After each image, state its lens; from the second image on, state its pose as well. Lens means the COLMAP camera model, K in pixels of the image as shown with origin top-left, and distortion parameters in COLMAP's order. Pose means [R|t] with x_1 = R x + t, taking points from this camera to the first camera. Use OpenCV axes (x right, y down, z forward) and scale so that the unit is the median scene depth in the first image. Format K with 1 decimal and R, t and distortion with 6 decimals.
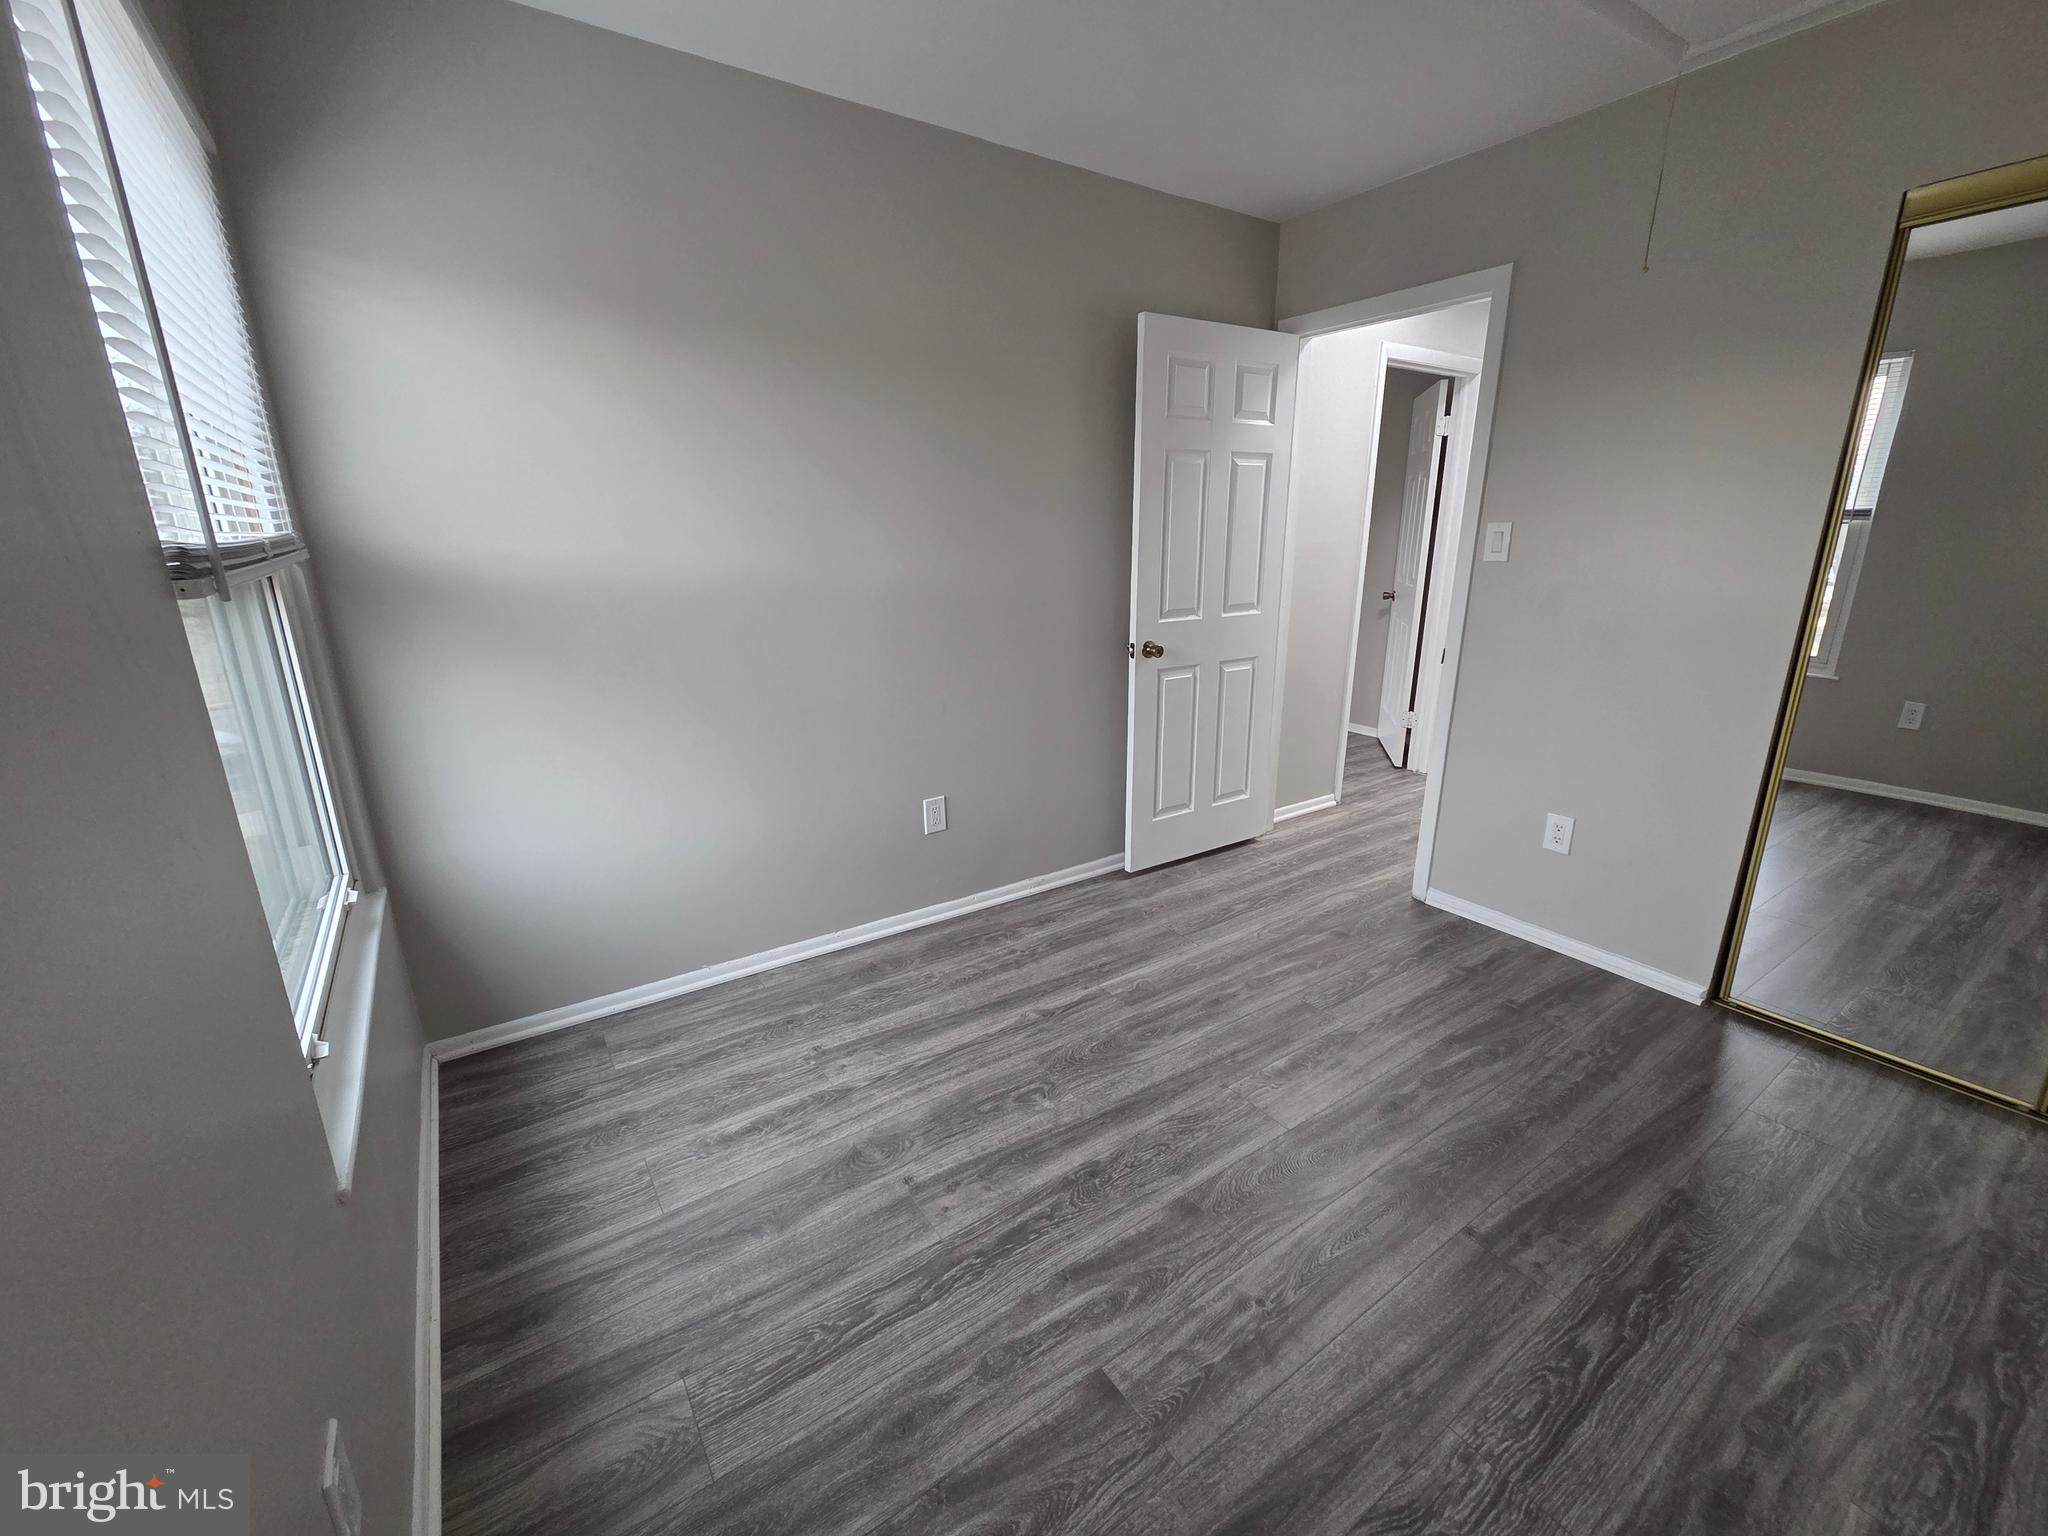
lens RADIAL K [[833.9, 0, 1030.7], [0, 833.9, 759.4], [0, 0, 1]] dist [0.002266, -0.000210]
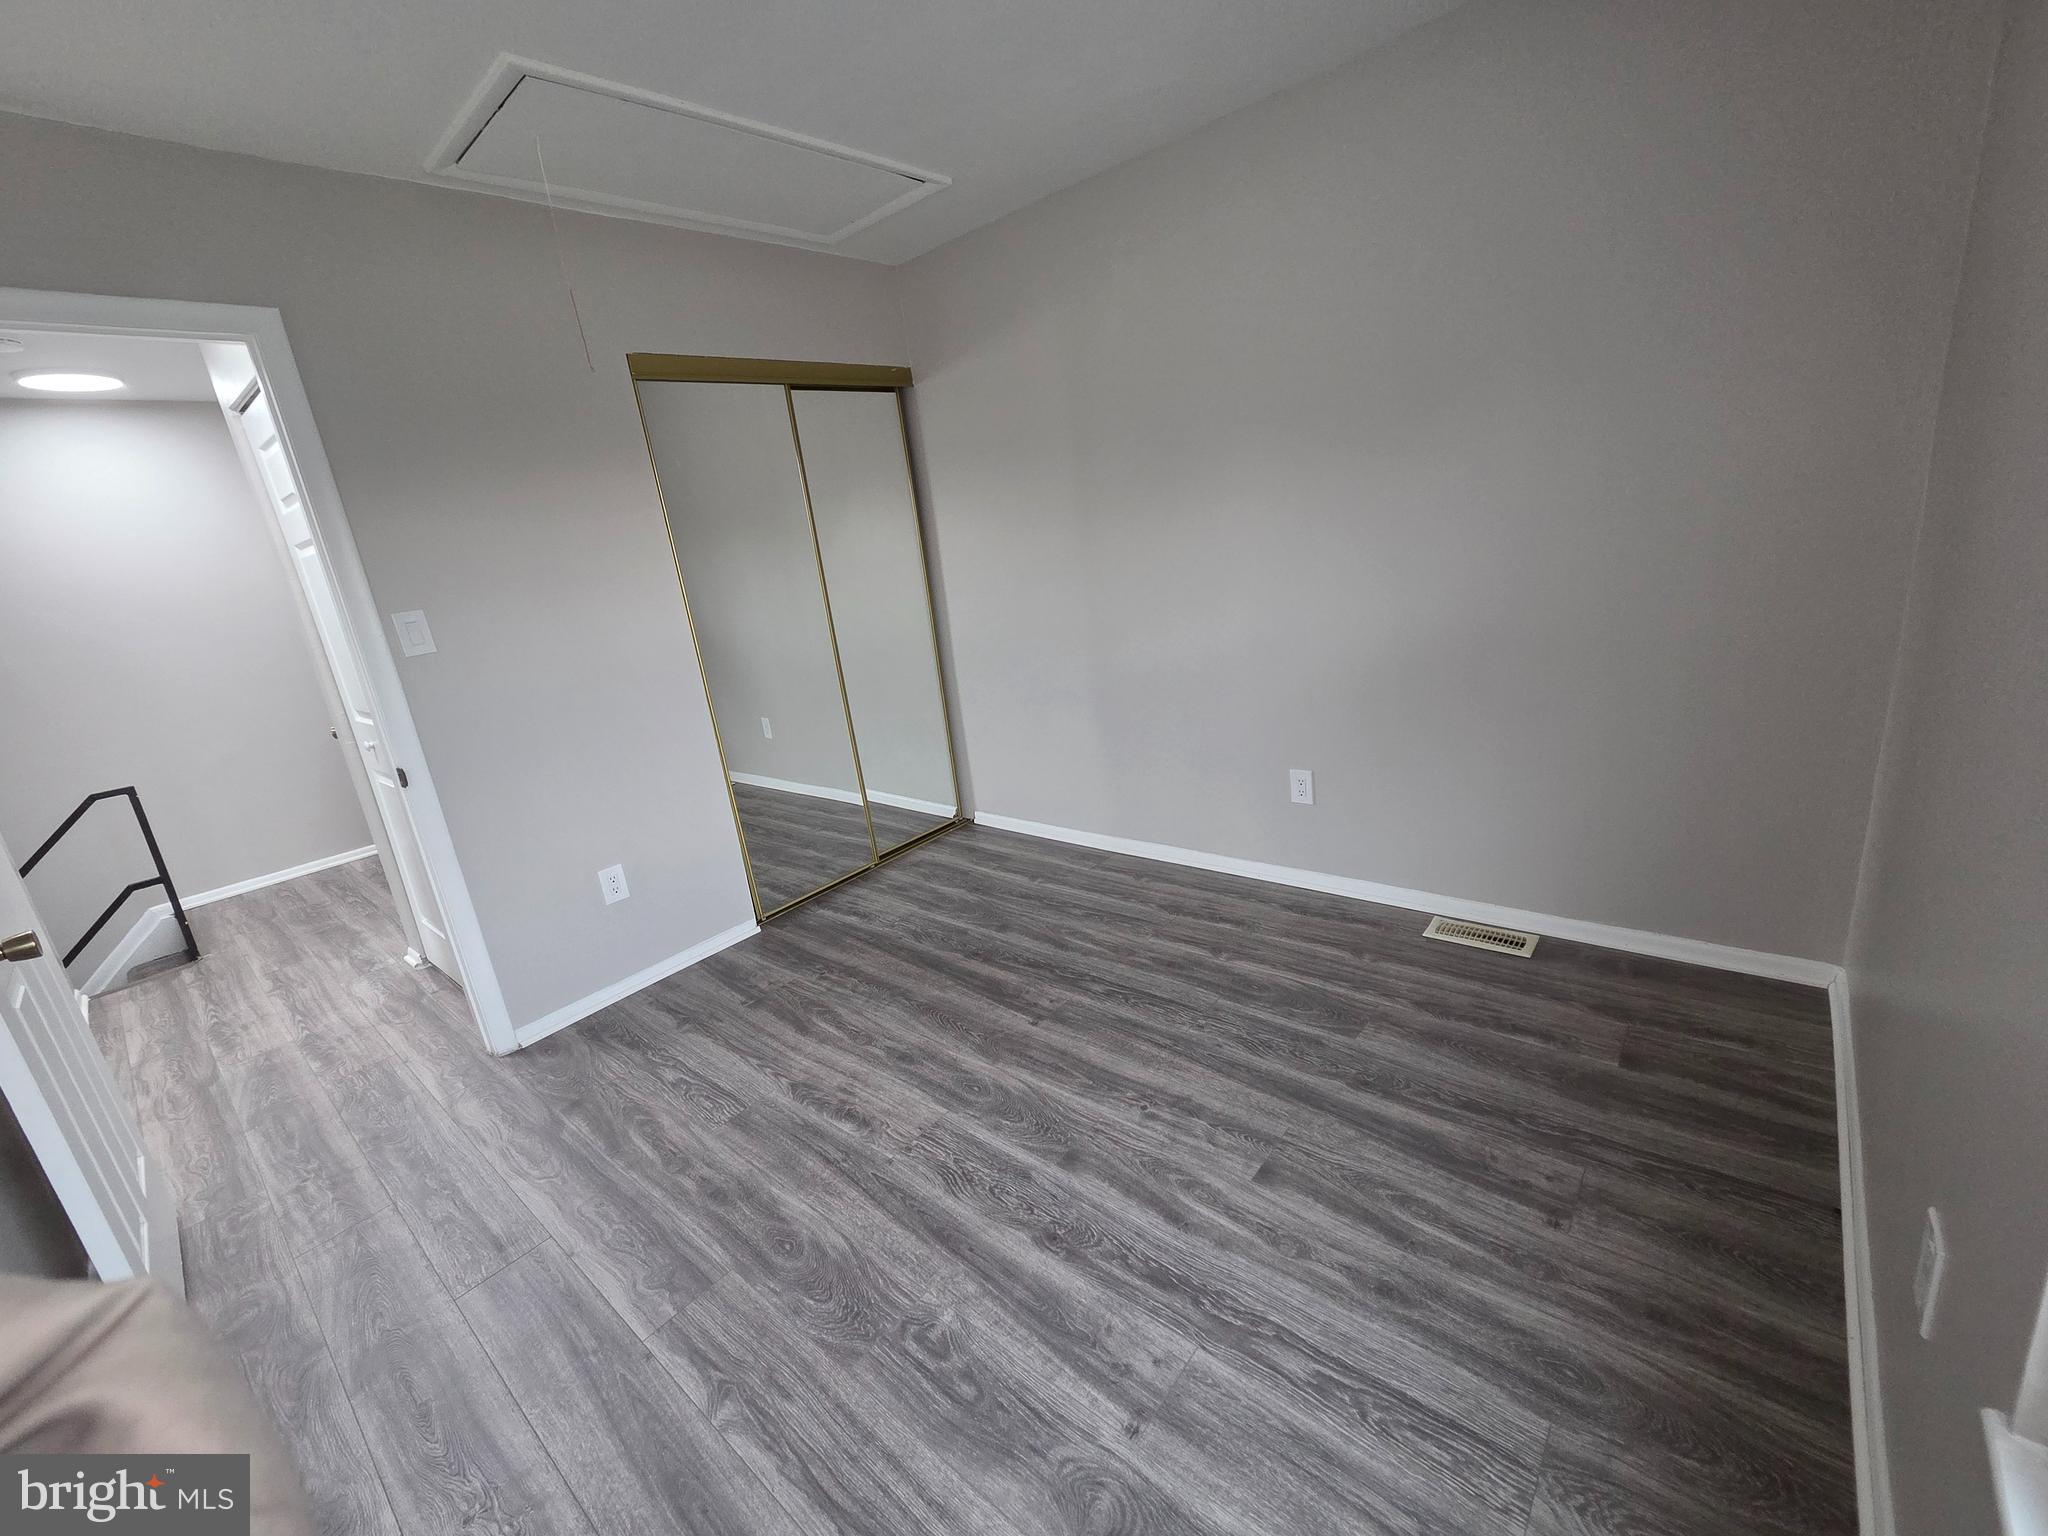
lens RADIAL K [[847.0, 0, 1031.9], [0, 847.0, 753.4], [0, 0, 1]] dist [0.004312, -0.000056]
pose [[-0.256631, -0.217723, 0.941667, -0.735536], [0.377302, 0.874424, 0.305001, -0.285227], [-0.889822, 0.433566, -0.142257, 0.986523]]
